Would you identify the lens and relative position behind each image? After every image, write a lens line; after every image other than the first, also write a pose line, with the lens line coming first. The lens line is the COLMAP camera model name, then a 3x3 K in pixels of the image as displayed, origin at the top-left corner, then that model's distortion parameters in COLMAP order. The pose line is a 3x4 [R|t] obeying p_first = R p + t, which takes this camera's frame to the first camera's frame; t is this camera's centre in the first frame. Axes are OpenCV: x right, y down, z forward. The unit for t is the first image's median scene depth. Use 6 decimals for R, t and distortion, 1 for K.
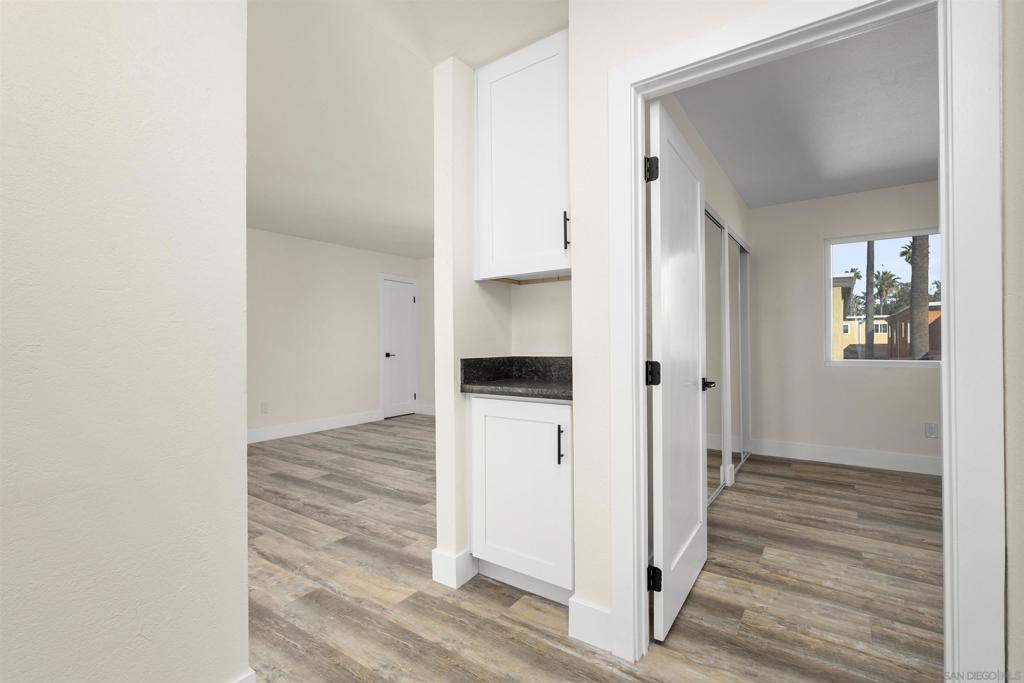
lens RADIAL K [[465.2, 0, 512.0], [0, 465.2, 341.5], [0, 0, 1]] dist [0.000005, -0.000034]
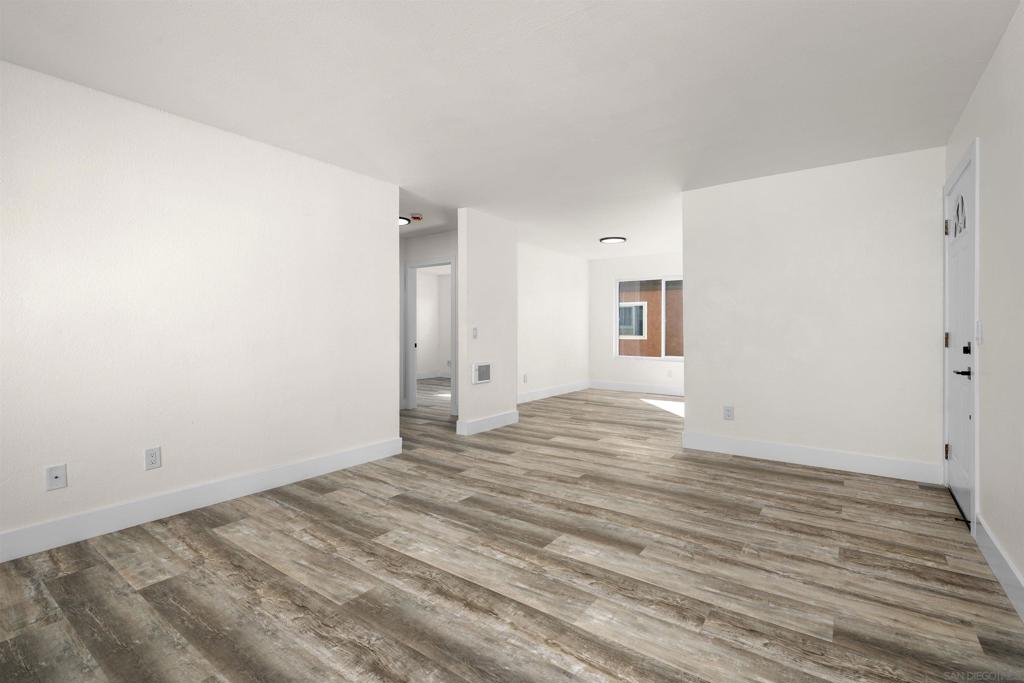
lens RADIAL K [[470.2, 0, 509.0], [0, 470.2, 333.7], [0, 0, 1]] dist [0.000004, 0.000106]
pose [[-0.999712, 0.006731, 0.023038, -0.446427], [0.006882, 0.999955, 0.006483, 0.005042], [-0.022993, 0.006640, -0.999714, 1.975978]]
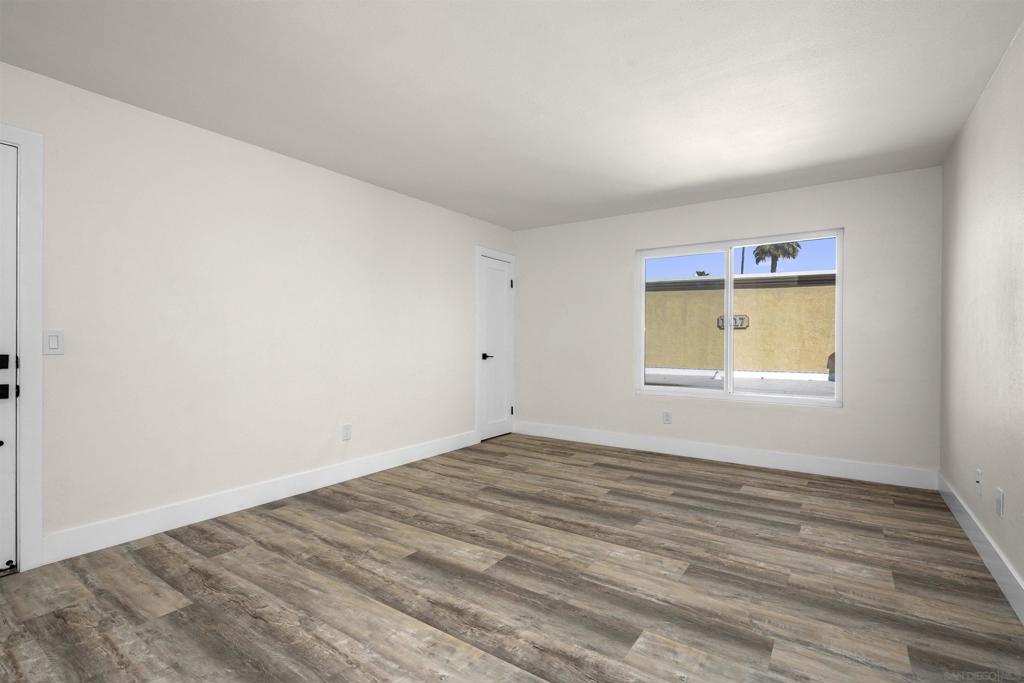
lens RADIAL K [[482.7, 0, 509.3], [0, 482.7, 343.5], [0, 0, 1]] dist [-0.000035, 0.000441]
pose [[0.999980, 0.005285, 0.003516, -0.481944], [-0.005312, 0.999958, 0.007517, 0.004340], [-0.003476, -0.007535, 0.999966, 0.462032]]
